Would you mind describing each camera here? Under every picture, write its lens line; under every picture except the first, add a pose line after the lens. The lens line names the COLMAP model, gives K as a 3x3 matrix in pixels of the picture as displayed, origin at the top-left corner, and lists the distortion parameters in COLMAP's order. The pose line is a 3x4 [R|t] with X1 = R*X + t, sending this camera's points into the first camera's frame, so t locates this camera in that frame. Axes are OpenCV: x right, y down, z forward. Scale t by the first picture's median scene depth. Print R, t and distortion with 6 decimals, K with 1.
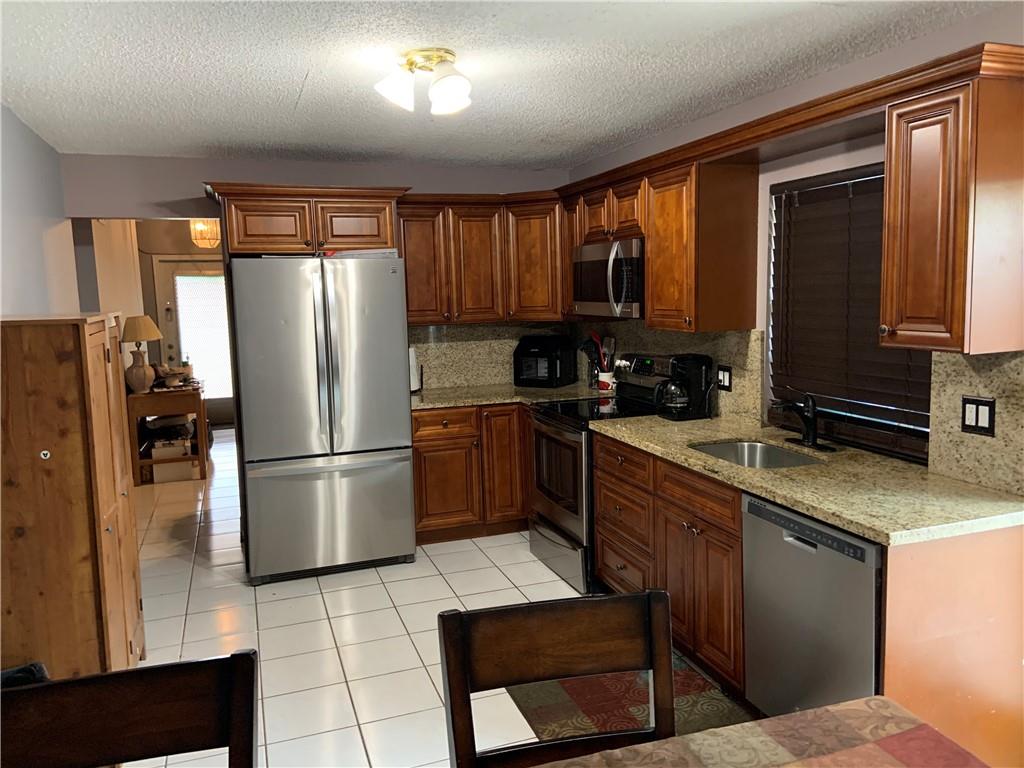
lens RADIAL K [[777.6, 0, 505.8], [0, 777.6, 384.2], [0, 0, 1]] dist [0.132265, -0.151023]
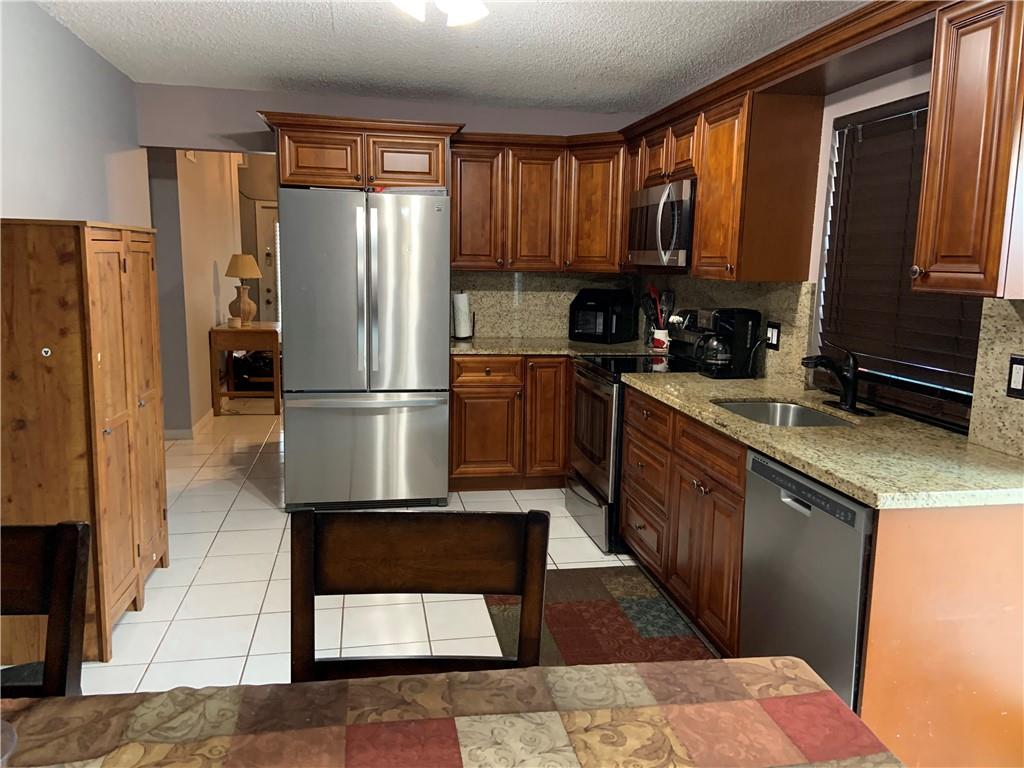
lens RADIAL K [[777.6, 0, 505.8], [0, 777.6, 384.2], [0, 0, 1]] dist [0.132265, -0.151023]
pose [[0.986727, 0.070719, -0.146183, 0.113461], [-0.065507, 0.997043, 0.040168, 0.033472], [0.148591, -0.030059, 0.988442, 0.042493]]
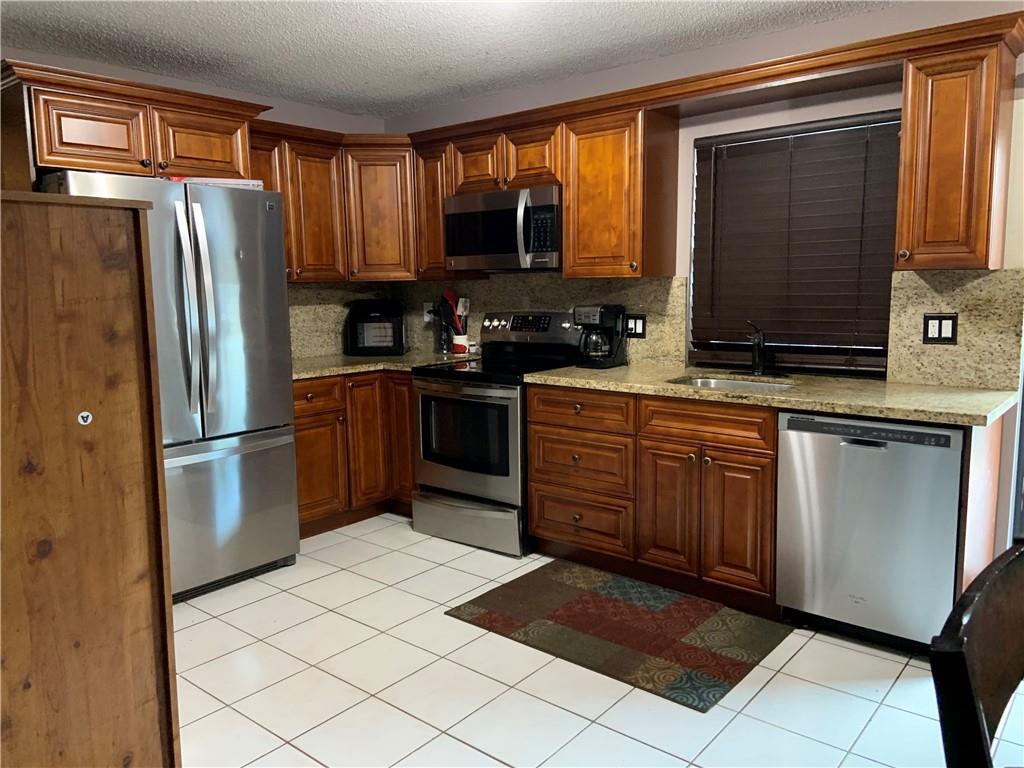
lens RADIAL K [[777.6, 0, 505.8], [0, 777.6, 384.2], [0, 0, 1]] dist [0.132265, -0.151023]
pose [[0.857345, -0.054442, 0.511856, -0.423247], [0.057041, 0.998315, 0.010642, 0.050805], [-0.511573, 0.020072, 0.859005, 0.203564]]
